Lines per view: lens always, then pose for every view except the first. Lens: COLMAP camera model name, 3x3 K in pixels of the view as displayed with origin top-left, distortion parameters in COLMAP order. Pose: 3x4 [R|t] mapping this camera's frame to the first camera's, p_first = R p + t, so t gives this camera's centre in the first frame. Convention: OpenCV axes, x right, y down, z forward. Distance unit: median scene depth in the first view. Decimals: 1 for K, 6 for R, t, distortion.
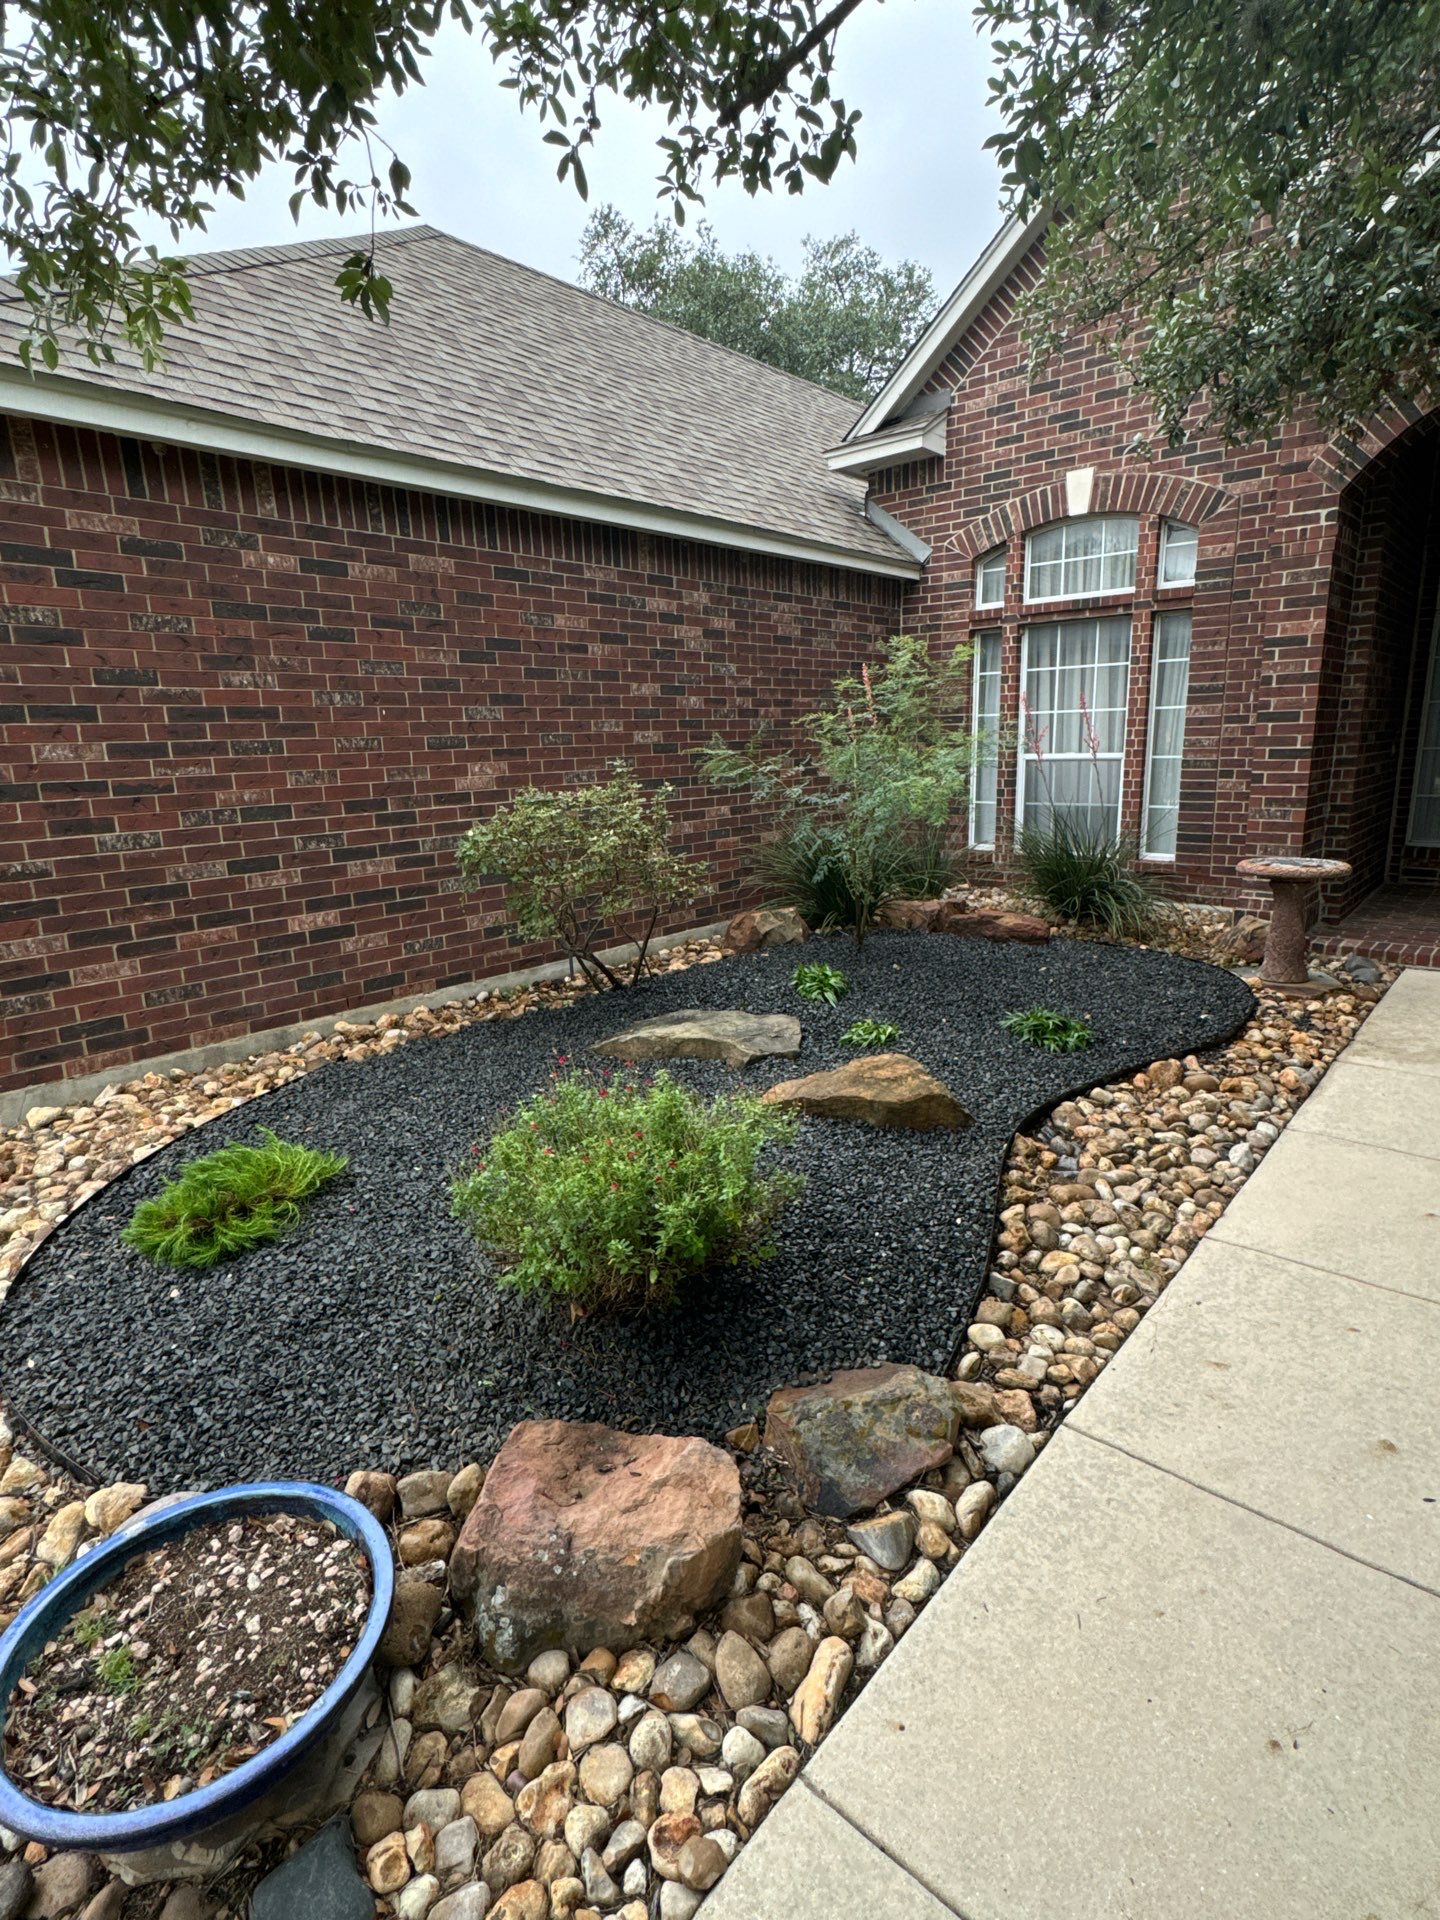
lens RADIAL K [[976.9, 0, 722.2], [0, 976.9, 960.2], [0, 0, 1]] dist [-0.003591, 0.001550]
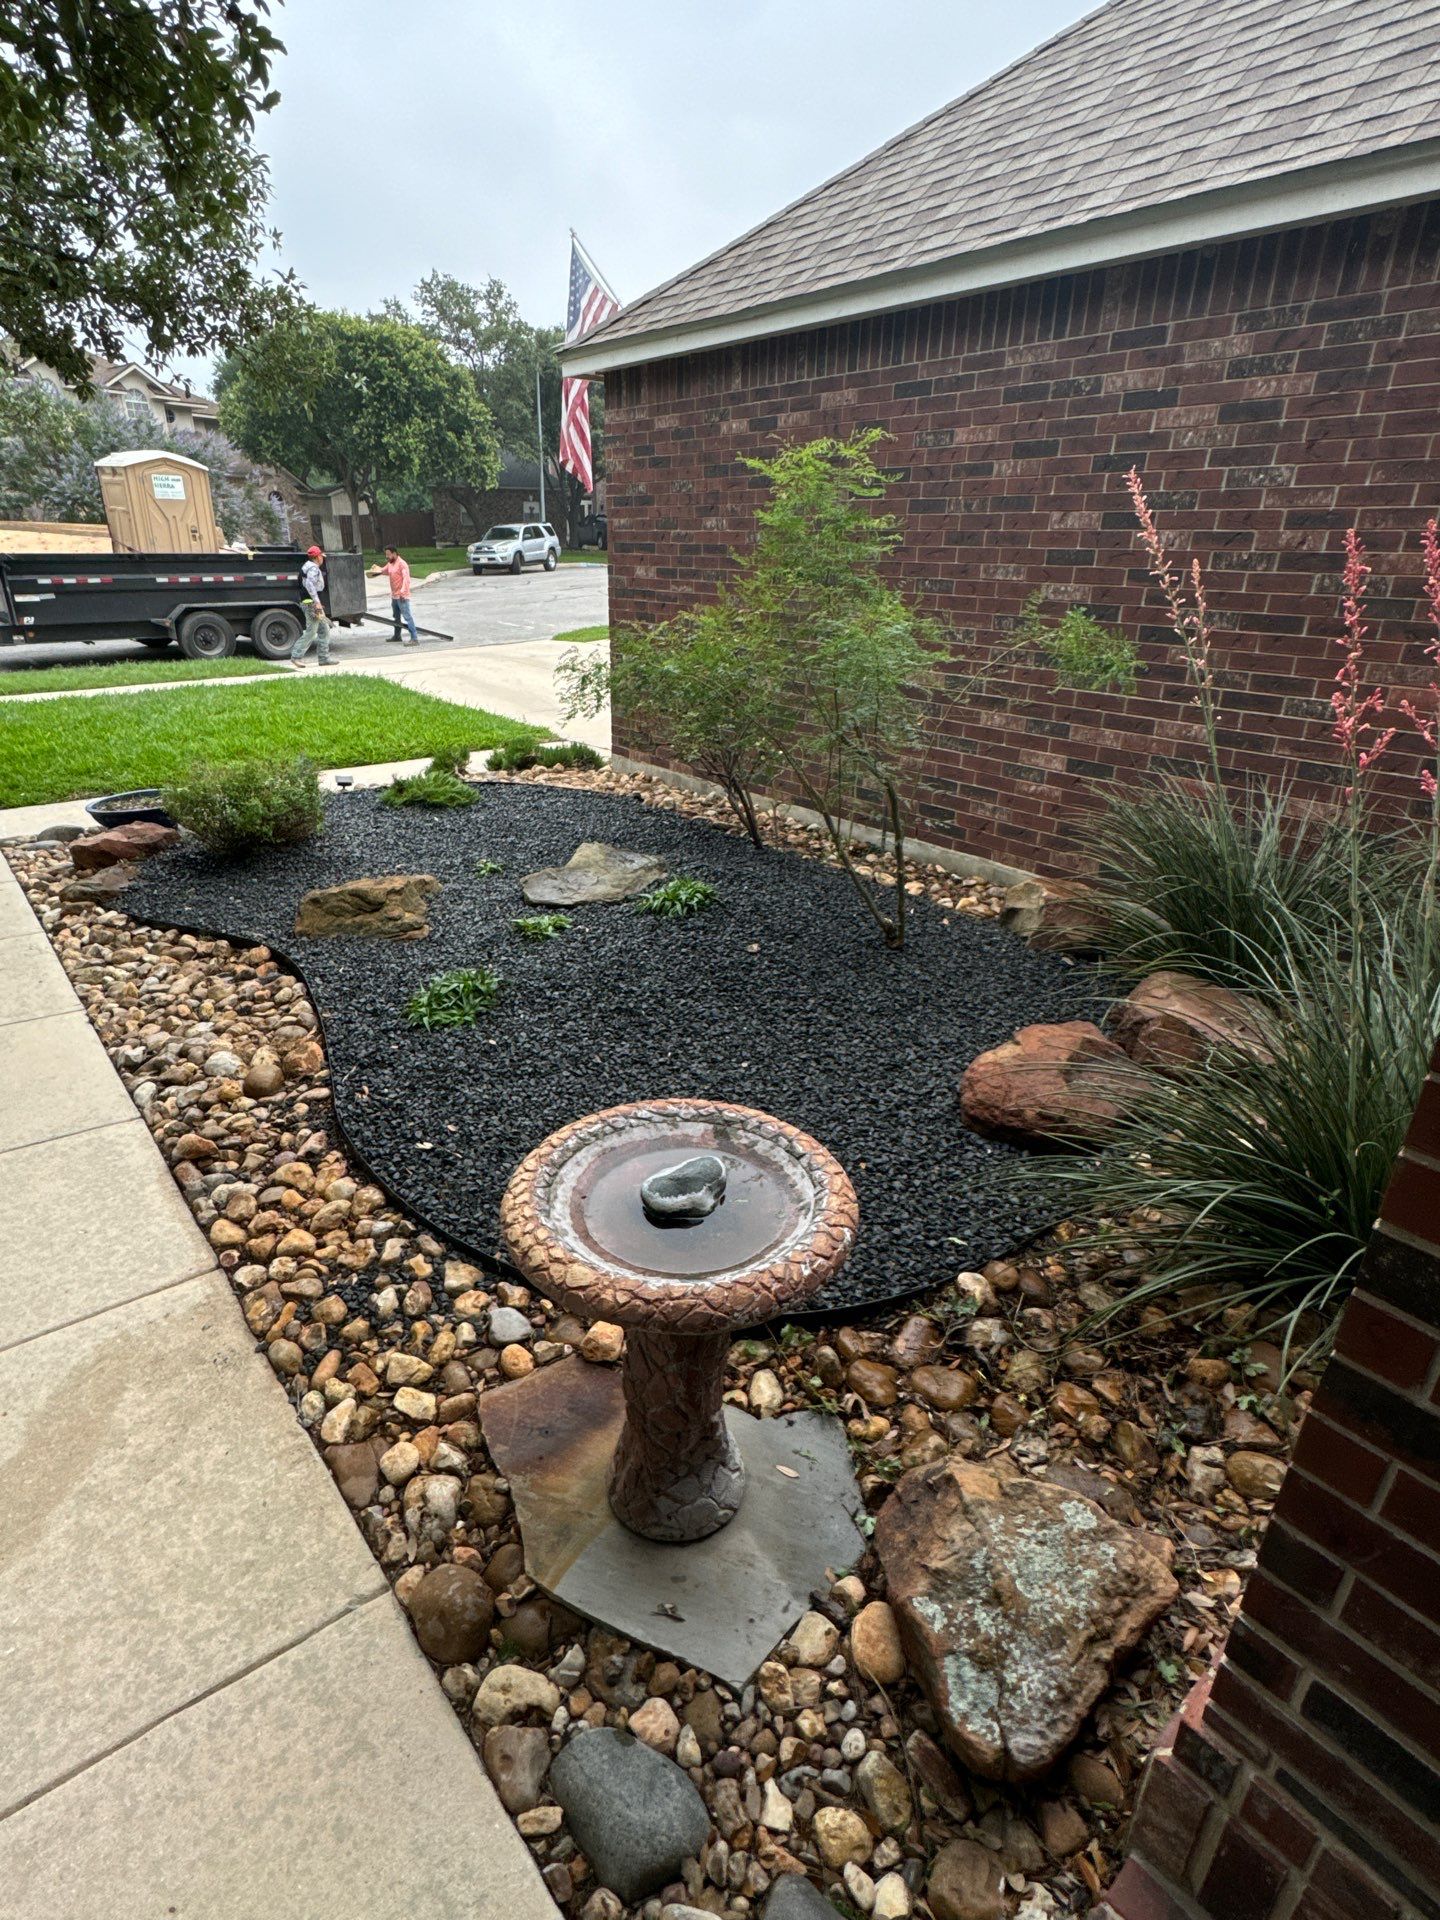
lens RADIAL K [[976.9, 0, 721.1], [0, 976.9, 956.1], [0, 0, 1]] dist [-0.003591, 0.001550]
pose [[-0.155451, 0.402322, -0.902204, 0.738155], [-0.233517, 0.872456, 0.429291, -0.256680], [0.959846, 0.277414, -0.041675, 0.910323]]
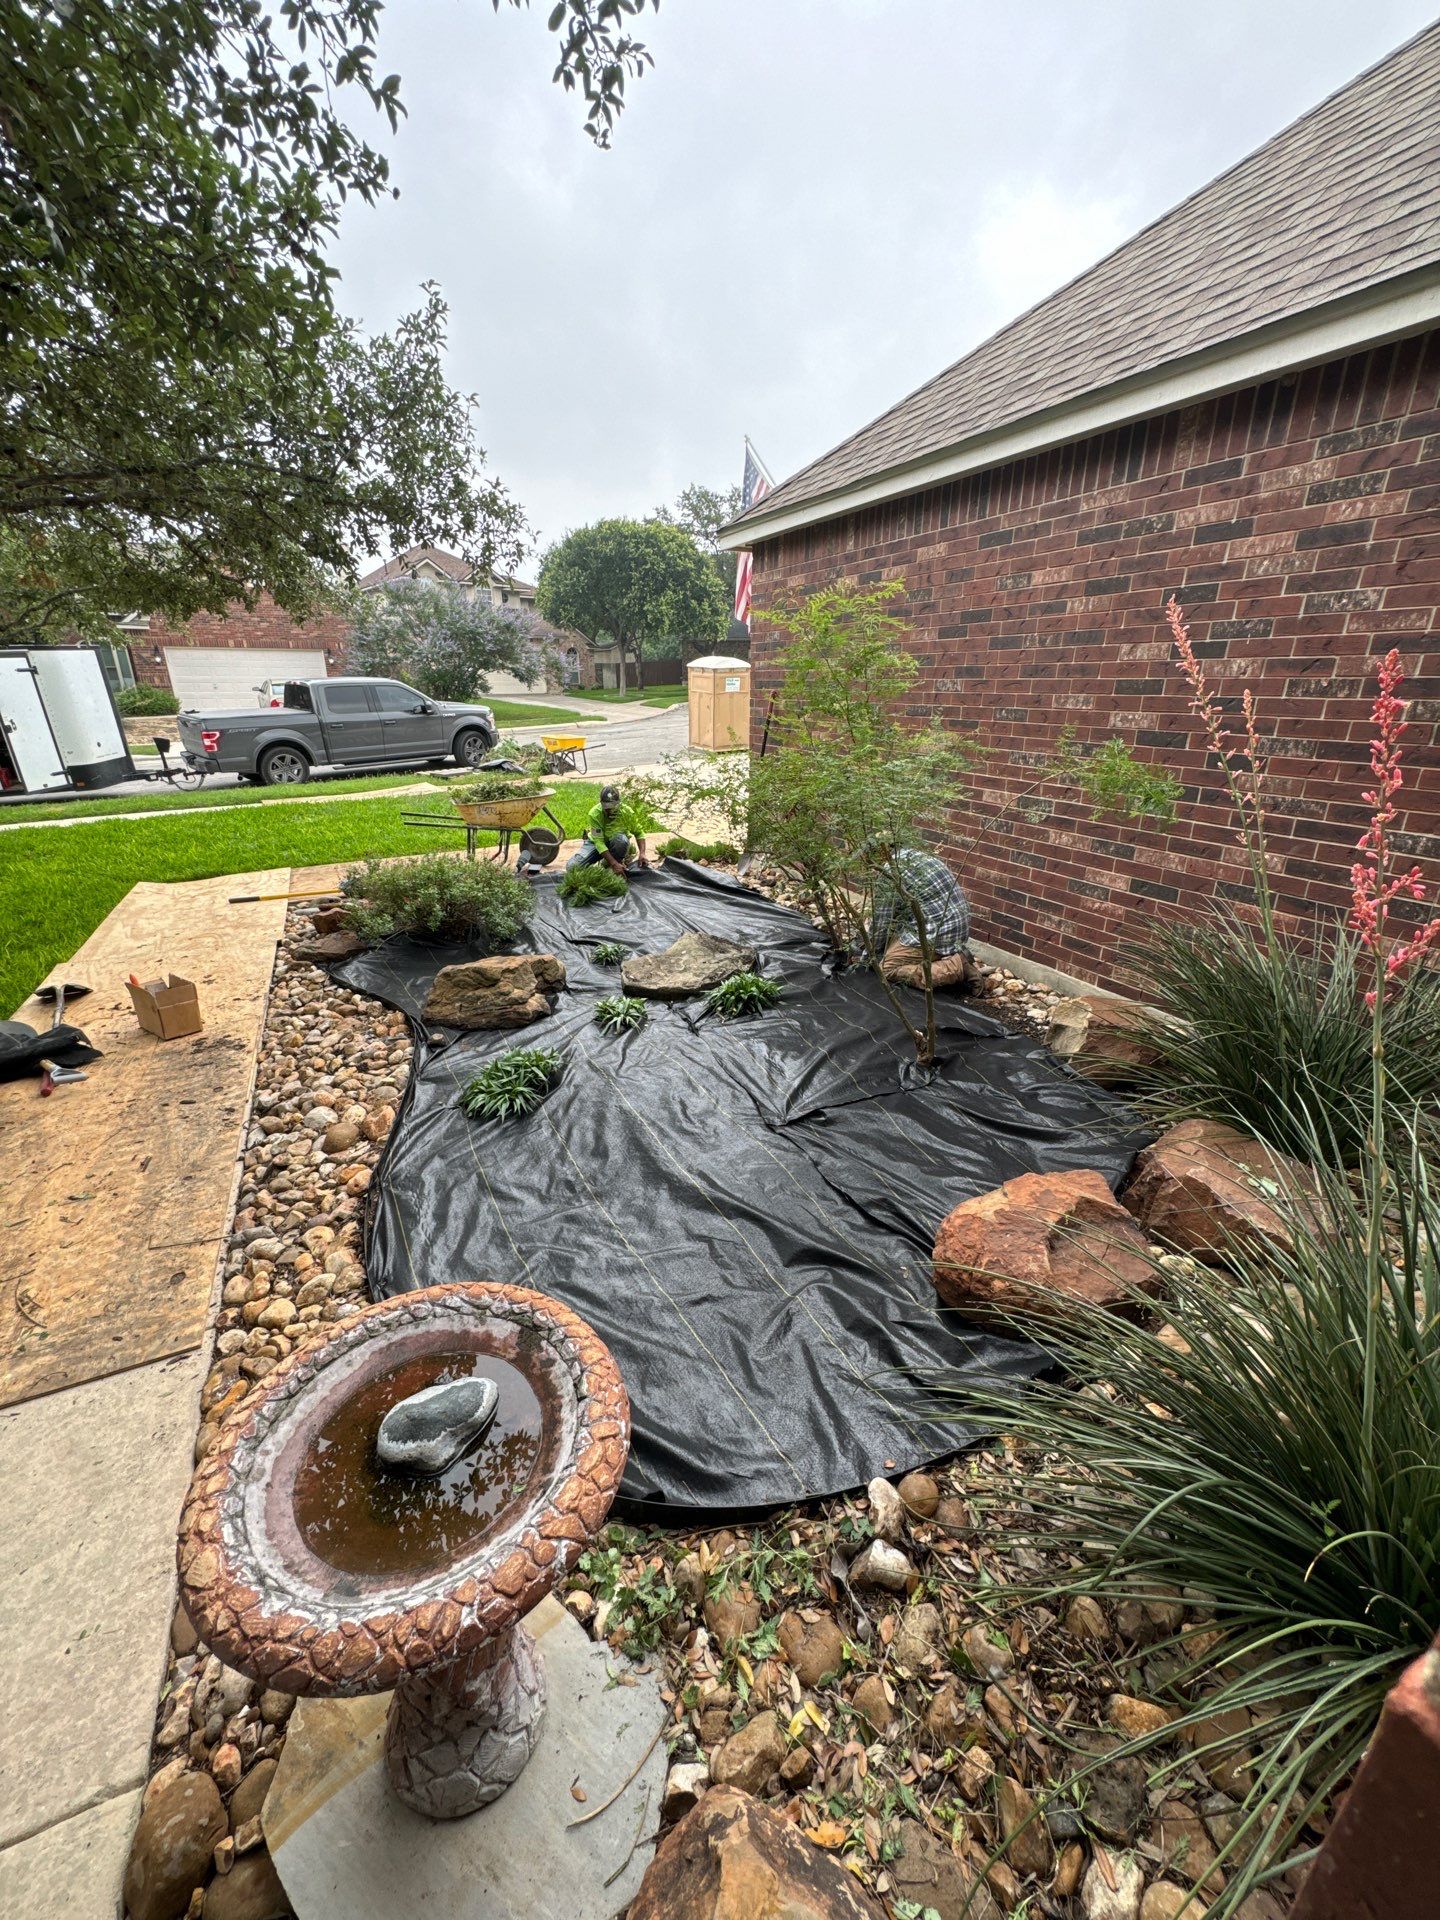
lens RADIAL K [[762.6, 0, 721.1], [0, 762.6, 957.5], [0, 0, 1]] dist [-0.002160, 0.000213]
pose [[-0.373981, 0.340999, -0.862472, 0.617633], [-0.195186, 0.880186, 0.432638, -0.272389], [0.906665, 0.330141, -0.262615, 0.979187]]
